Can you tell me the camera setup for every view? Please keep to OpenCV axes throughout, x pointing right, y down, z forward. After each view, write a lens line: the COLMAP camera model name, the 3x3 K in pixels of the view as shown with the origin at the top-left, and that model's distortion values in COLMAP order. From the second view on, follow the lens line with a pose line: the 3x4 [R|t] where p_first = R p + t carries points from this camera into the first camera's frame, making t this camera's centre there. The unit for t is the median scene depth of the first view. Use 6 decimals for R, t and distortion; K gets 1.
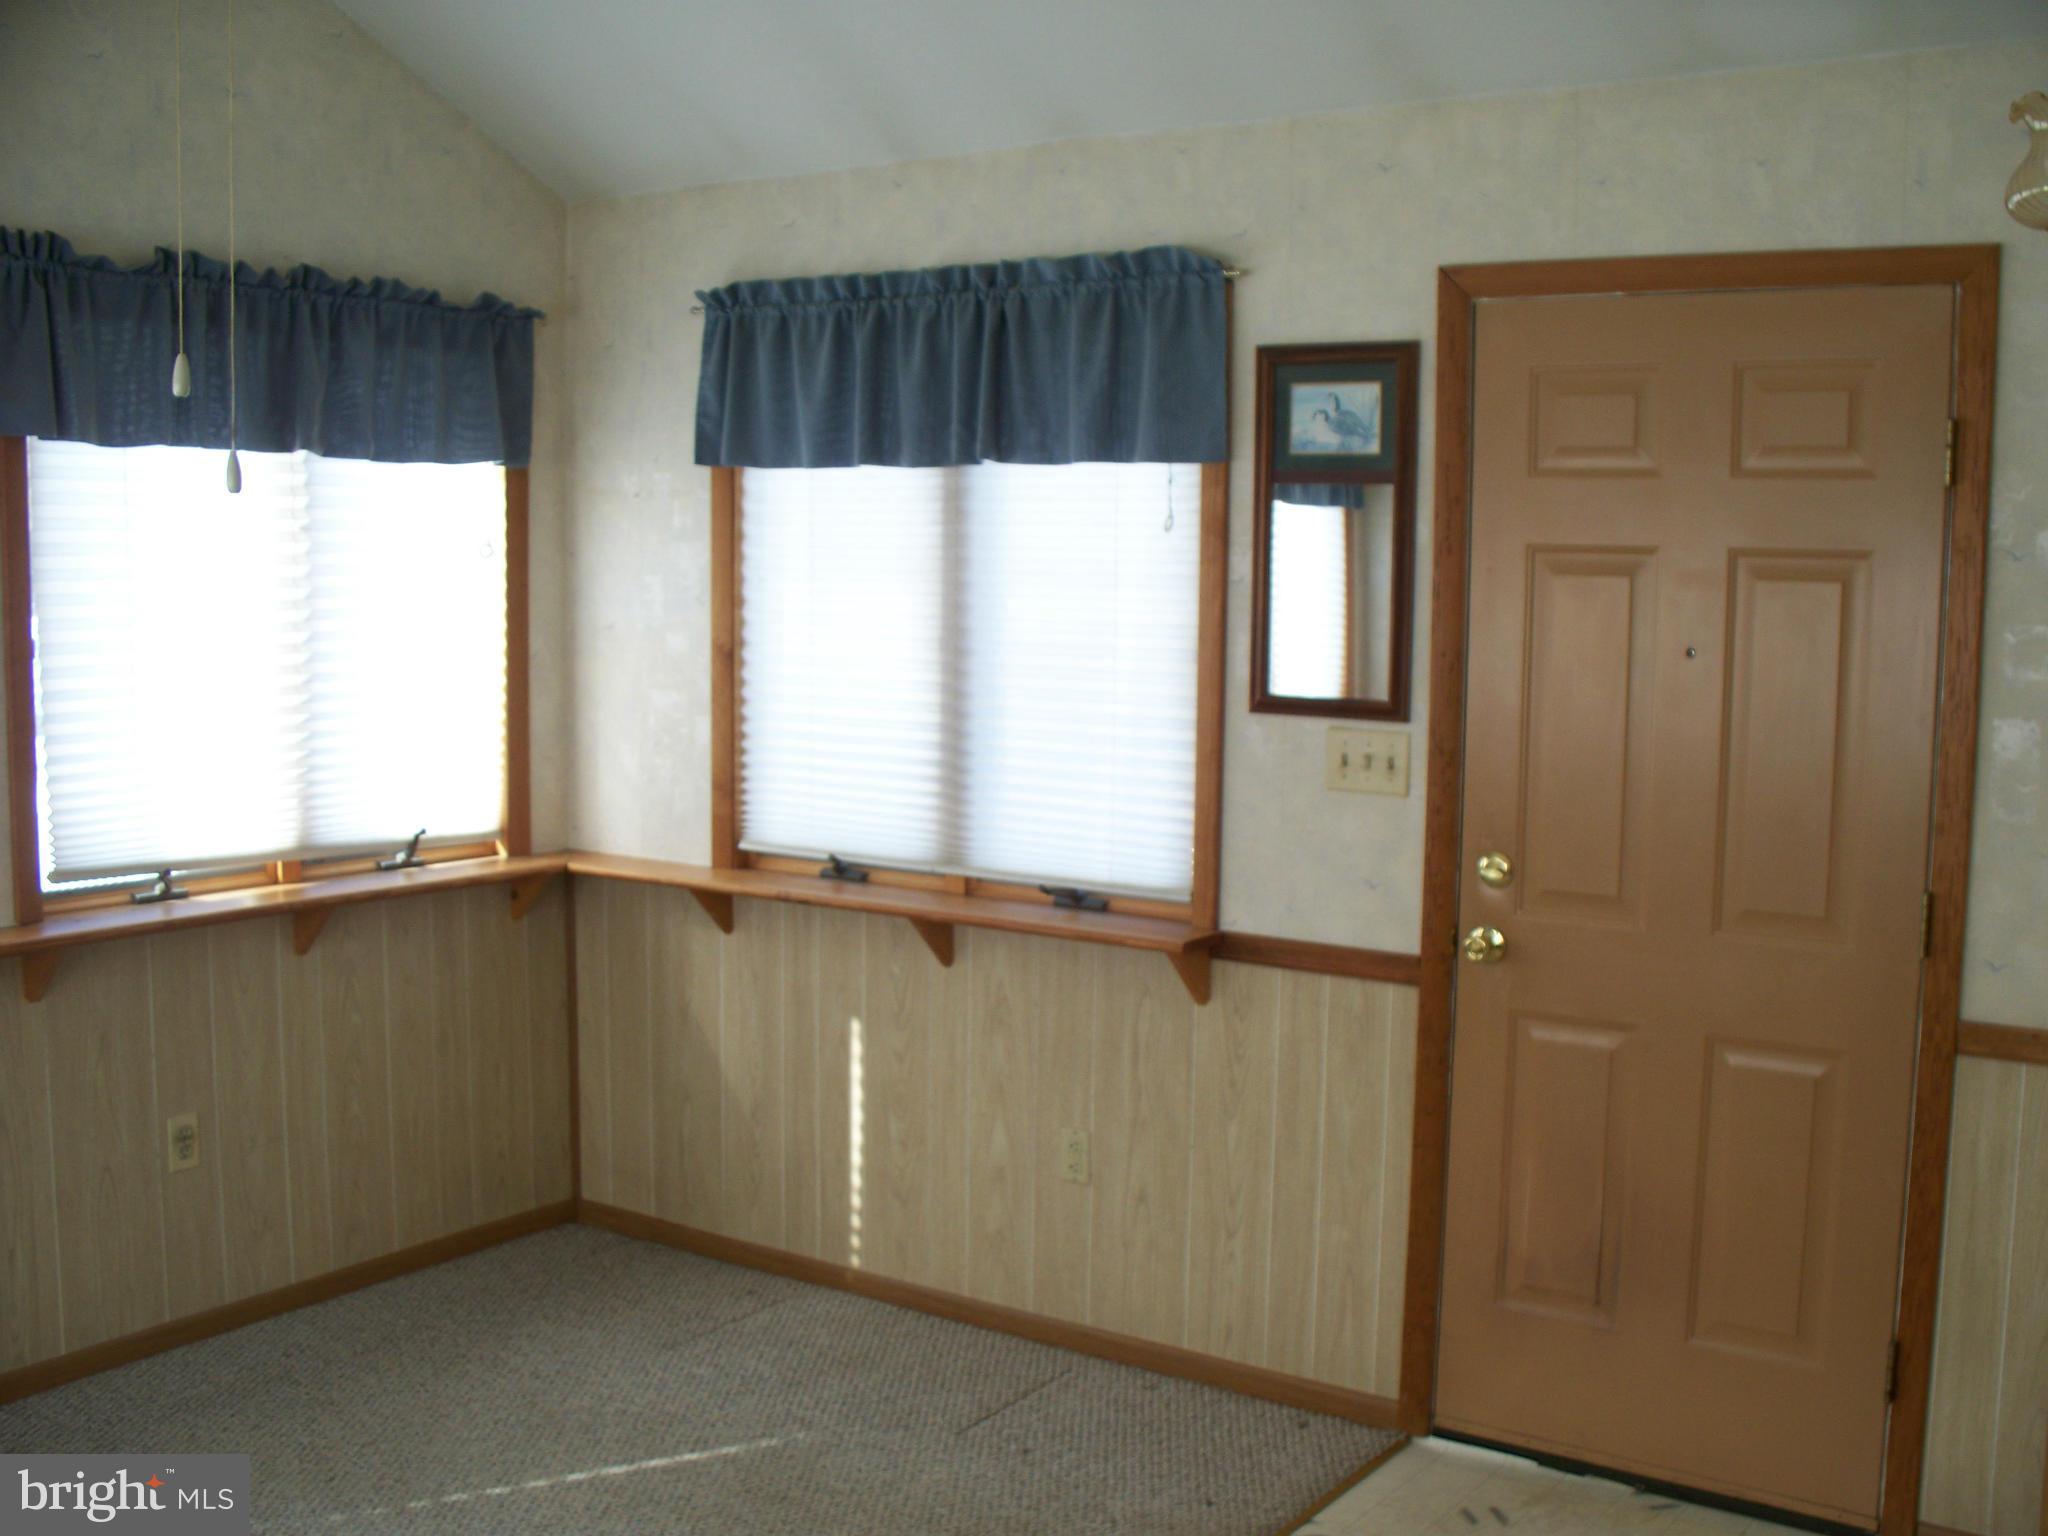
lens RADIAL K [[2105.4, 0, 1076.2], [0, 2105.4, 825.8], [0, 0, 1]] dist [-0.208383, 0.206342]
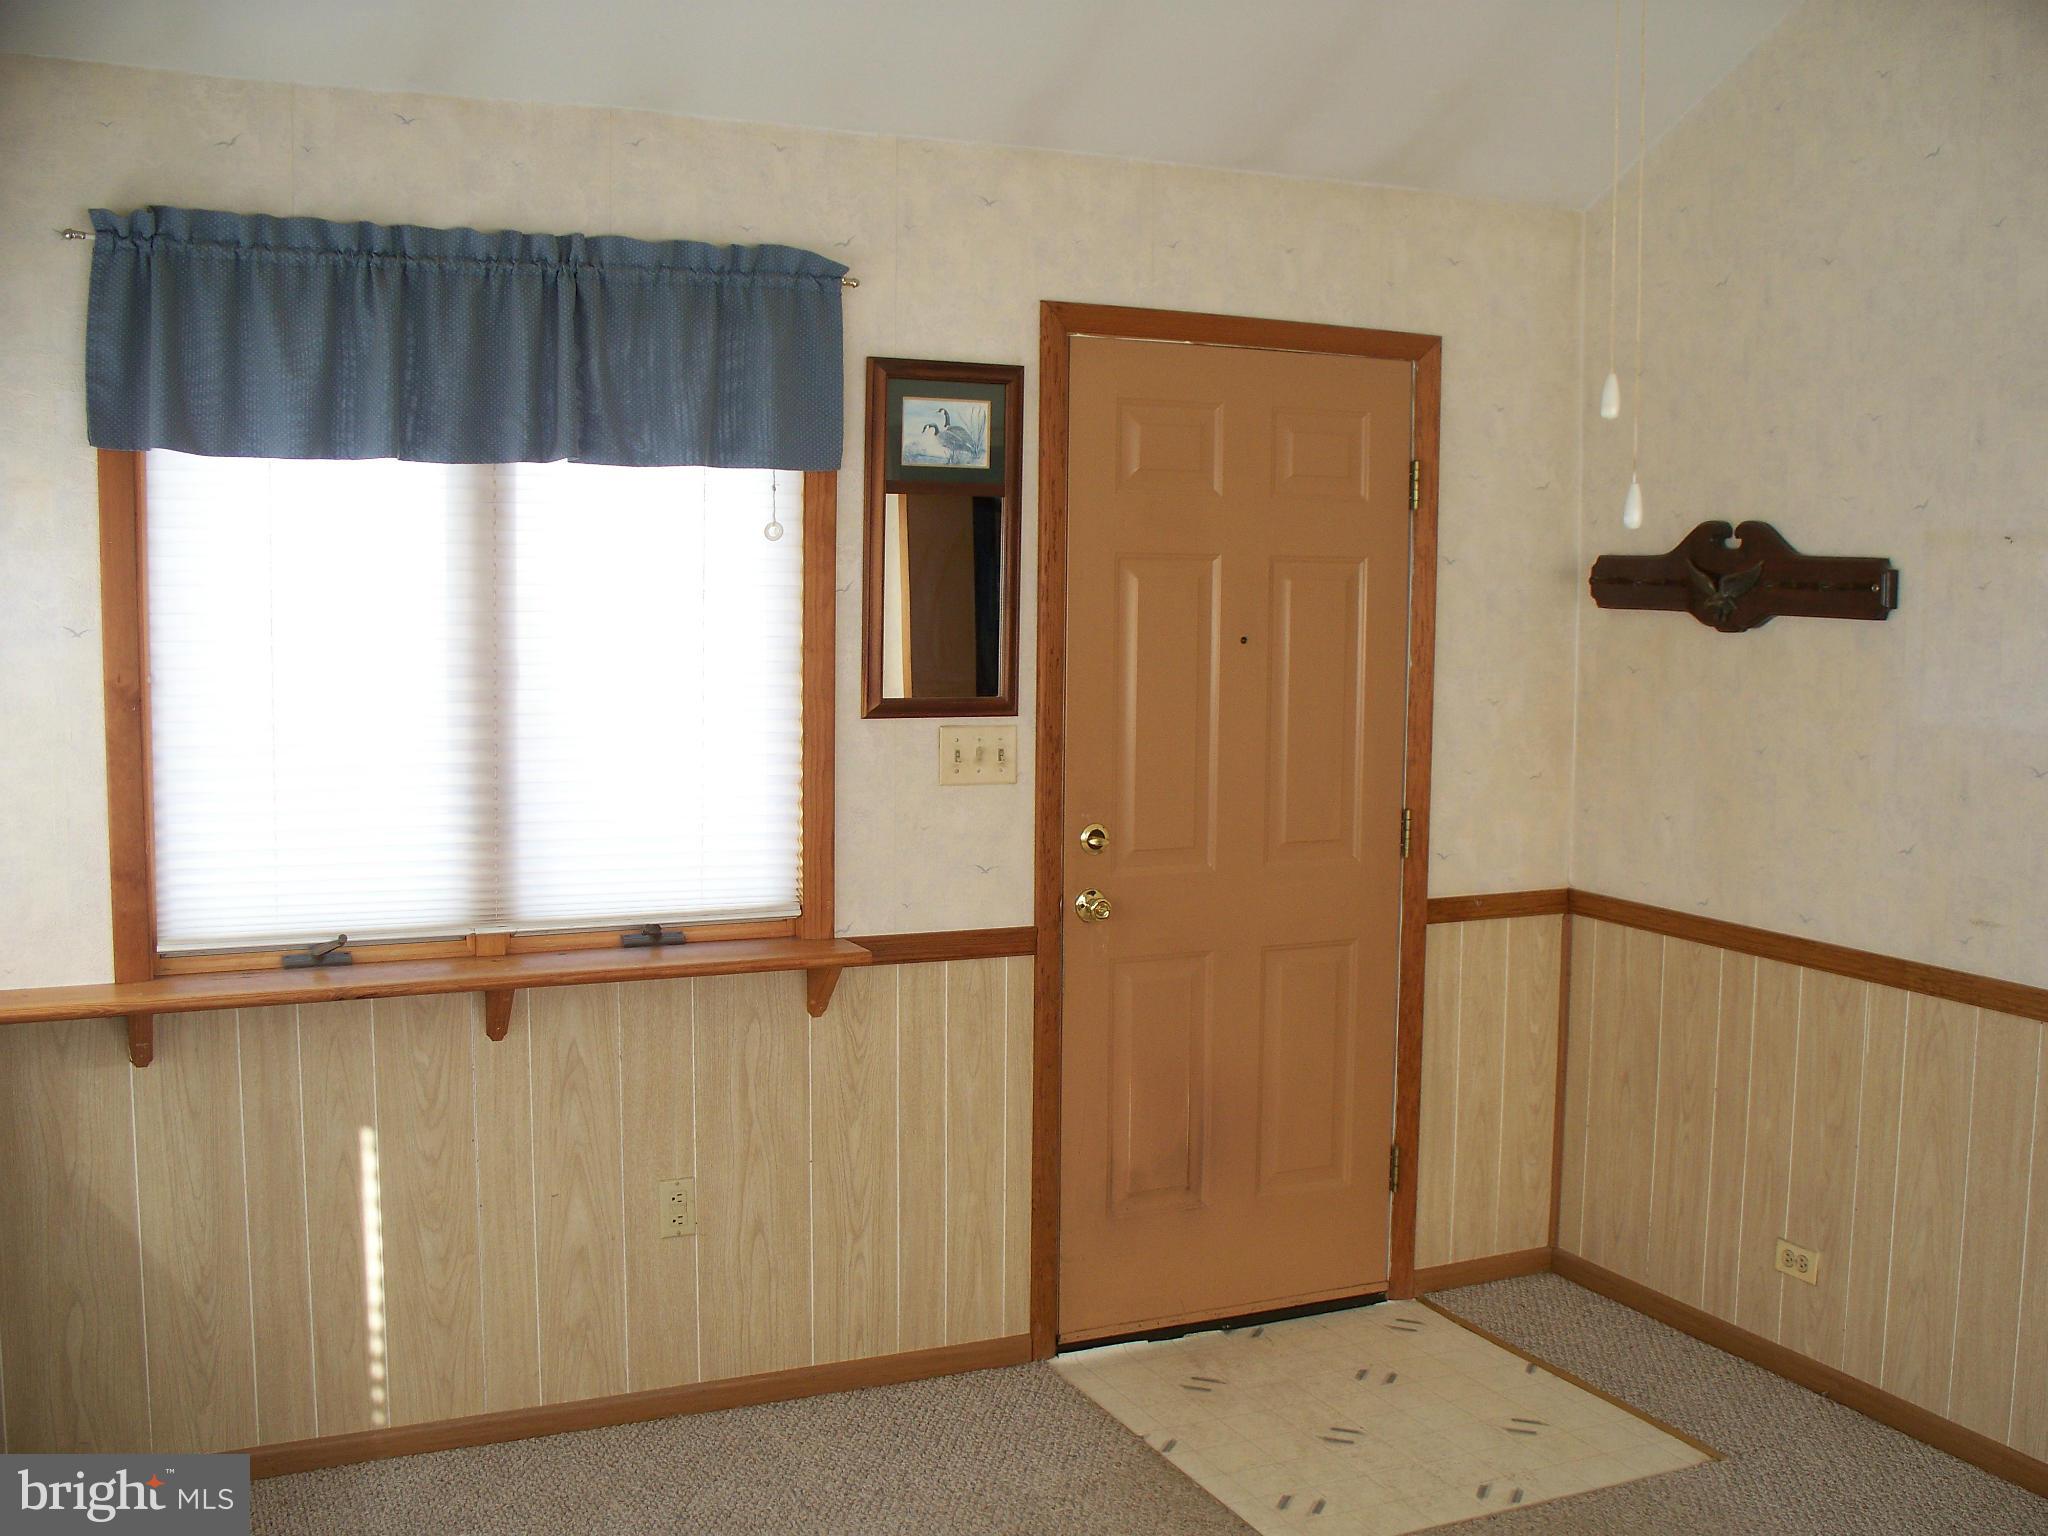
lens RADIAL K [[2105.4, 0, 1076.2], [0, 2105.4, 825.8], [0, 0, 1]] dist [-0.208383, 0.206342]
pose [[0.512294, -0.115002, 0.851076, -0.696026], [0.099011, 0.992295, 0.074486, -0.064523], [-0.853084, 0.046107, 0.519733, 0.370162]]
